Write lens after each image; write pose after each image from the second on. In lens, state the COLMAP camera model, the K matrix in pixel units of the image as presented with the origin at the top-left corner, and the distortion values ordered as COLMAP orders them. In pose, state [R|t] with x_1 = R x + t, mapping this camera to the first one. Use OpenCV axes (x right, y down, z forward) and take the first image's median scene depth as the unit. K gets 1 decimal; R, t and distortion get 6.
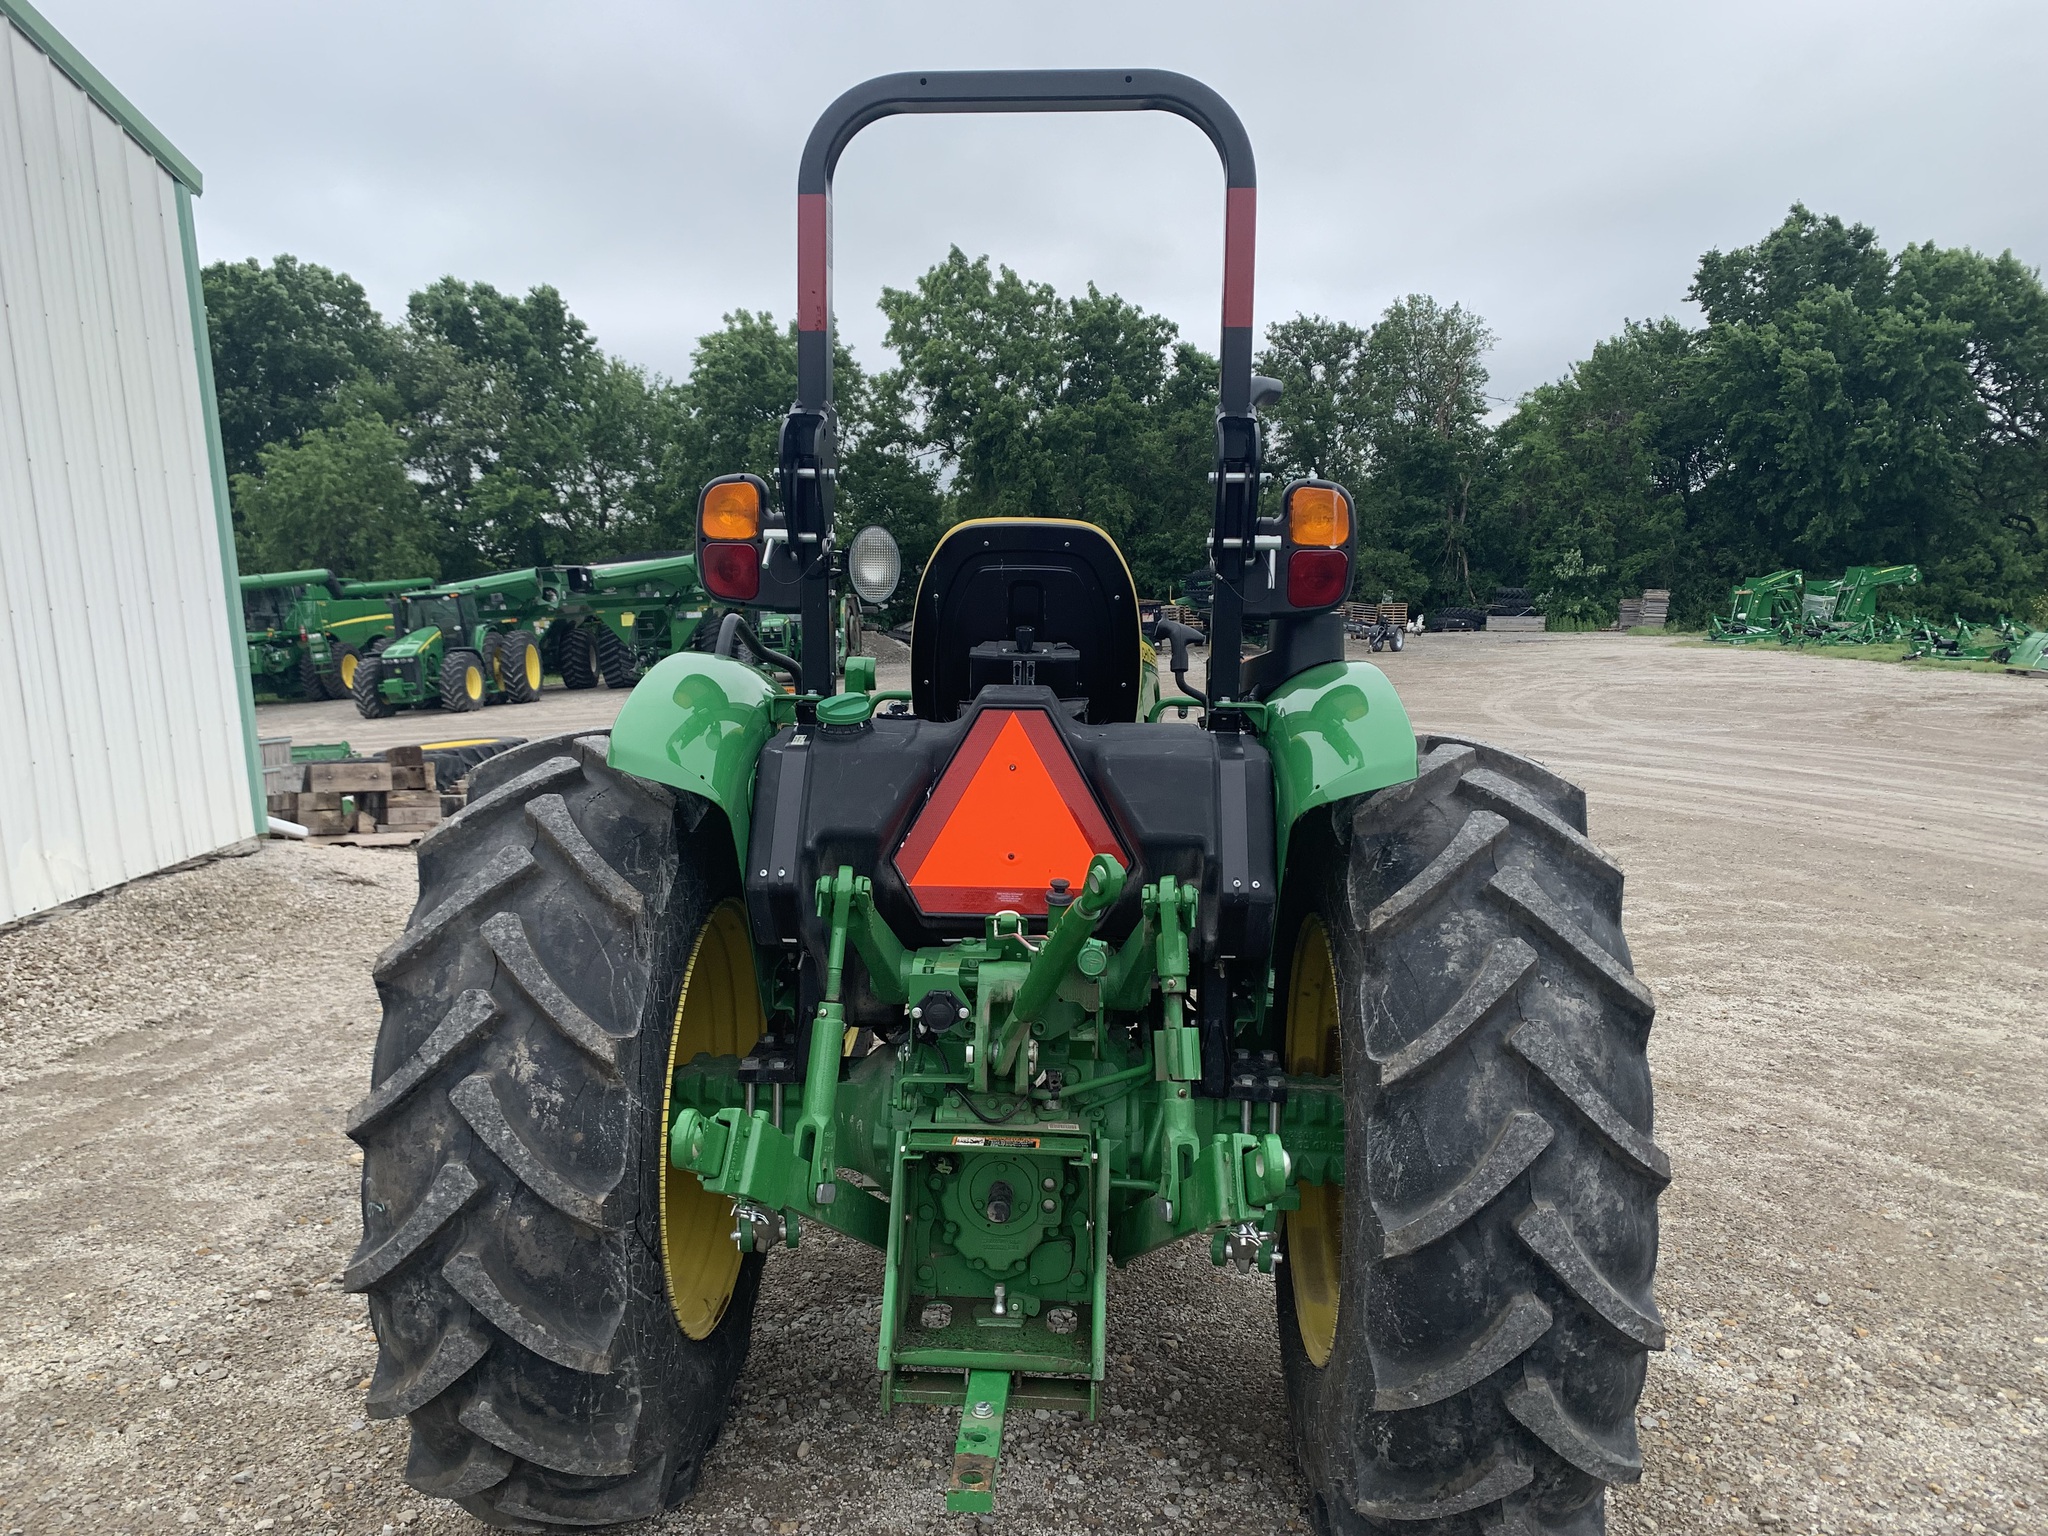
lens RADIAL K [[1553.5, 0, 963.9], [0, 1553.5, 769.7], [0, 0, 1]] dist [-0.000346, 0.003113]
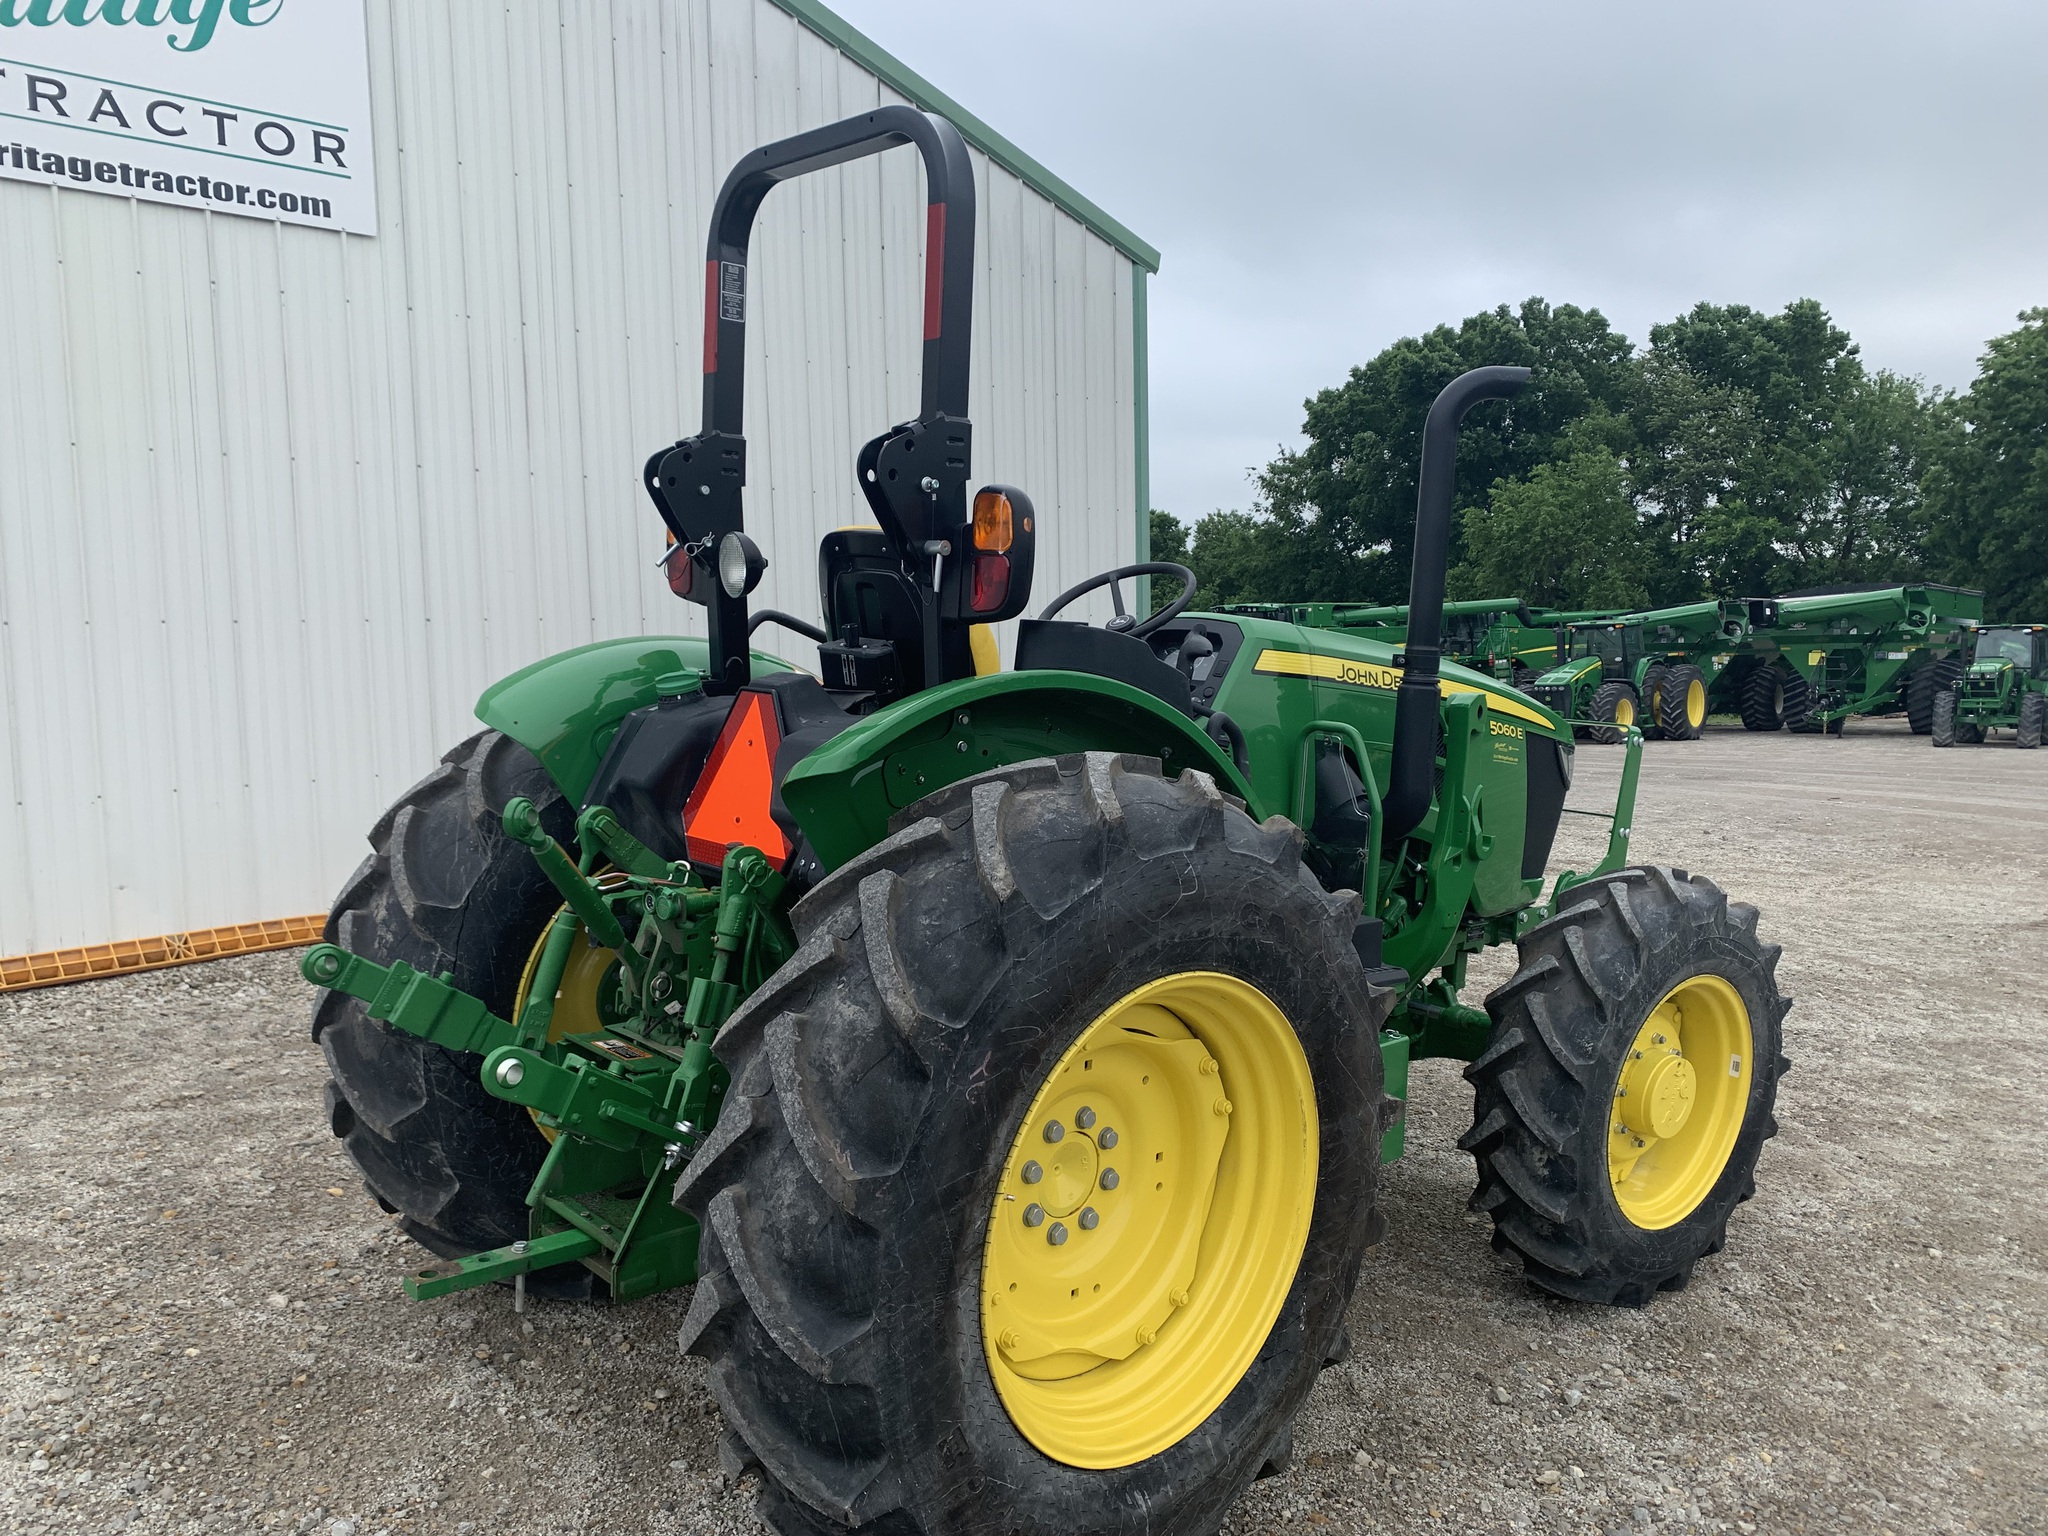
lens RADIAL K [[1564.3, 0, 1048.1], [0, 1564.3, 757.8], [0, 0, 1]] dist [0.004772, -0.004890]
pose [[0.730015, 0.084990, -0.678126, 0.792958], [-0.105008, 0.994404, 0.011586, -0.020058], [0.675315, 0.062751, 0.734855, 0.252452]]
